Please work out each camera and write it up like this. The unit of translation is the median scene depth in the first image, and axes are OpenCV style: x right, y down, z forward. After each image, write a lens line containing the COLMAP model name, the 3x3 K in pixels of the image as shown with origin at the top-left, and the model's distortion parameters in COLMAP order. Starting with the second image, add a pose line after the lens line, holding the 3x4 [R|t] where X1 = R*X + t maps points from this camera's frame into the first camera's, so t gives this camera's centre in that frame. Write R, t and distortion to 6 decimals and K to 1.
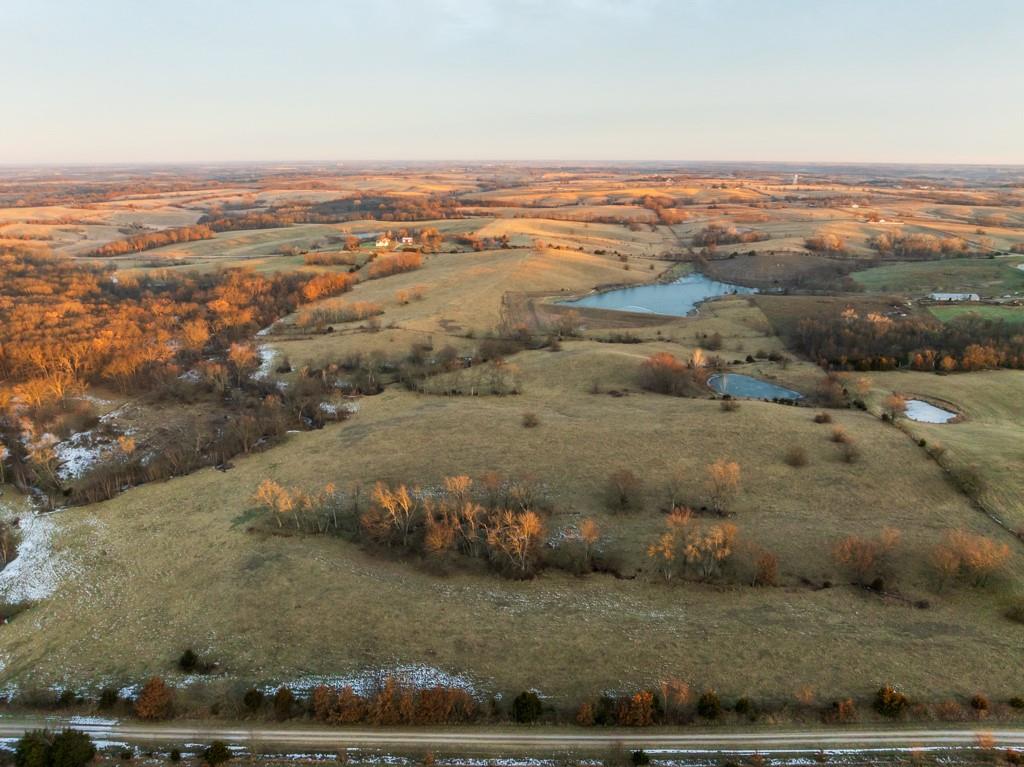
lens RADIAL K [[719.7, 0, 512.0], [0, 719.7, 383.5], [0, 0, 1]] dist [-0.031796, 0.001306]
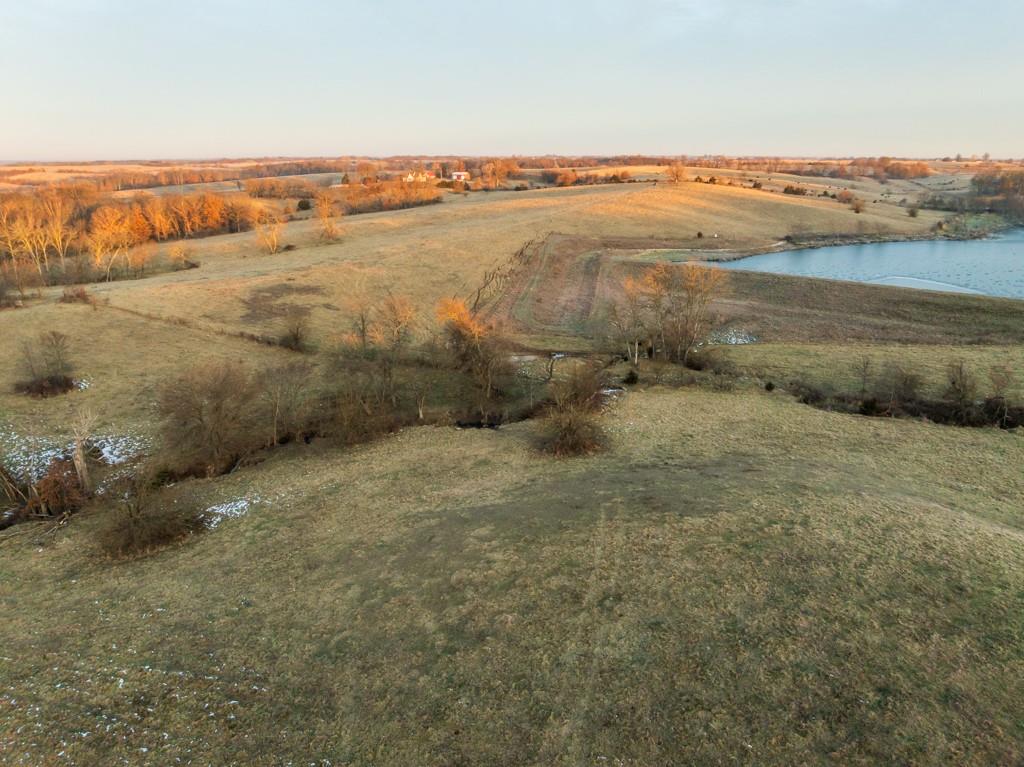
lens RADIAL K [[719.7, 0, 512.0], [0, 719.7, 383.5], [0, 0, 1]] dist [-0.031796, 0.001306]
pose [[0.972563, 0.068505, -0.222323, 0.063677], [-0.068463, 0.997622, 0.007908, -0.045830], [0.222336, 0.007530, 0.974941, 0.596927]]
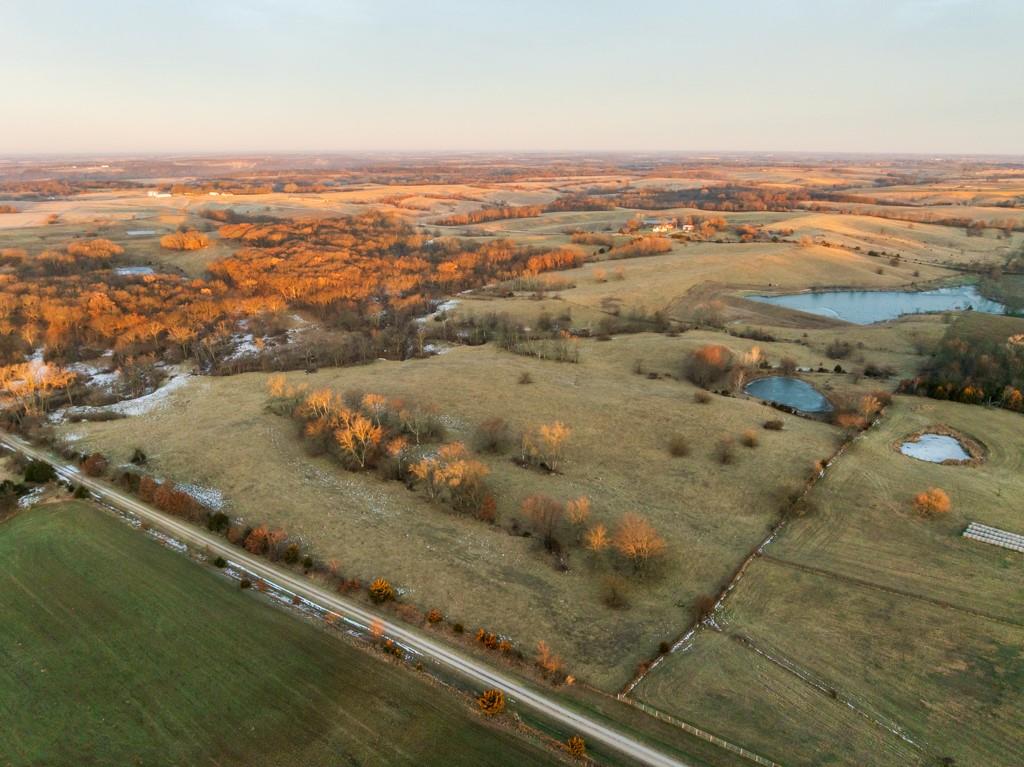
lens RADIAL K [[719.7, 0, 512.0], [0, 719.7, 383.5], [0, 0, 1]] dist [-0.031796, 0.001306]
pose [[0.839653, 0.169560, -0.515978, 0.295821], [-0.163239, 0.984880, 0.058010, -0.001176], [0.518012, 0.035520, 0.854636, 0.015350]]
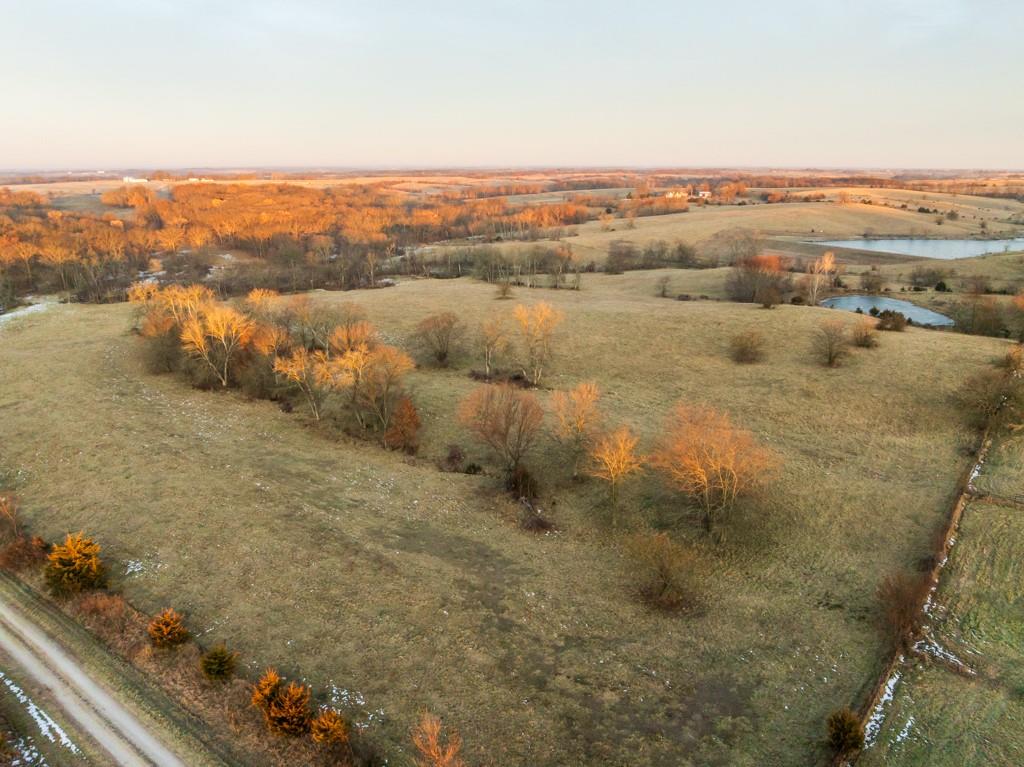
lens RADIAL K [[721.5, 0, 512.0], [0, 721.5, 383.5], [0, 0, 1]] dist [-0.040559, 0.001637]
pose [[0.836453, 0.159519, -0.524309, 0.232271], [-0.165125, 0.985599, 0.036434, 0.060197], [0.522571, 0.056102, 0.850748, 0.170847]]
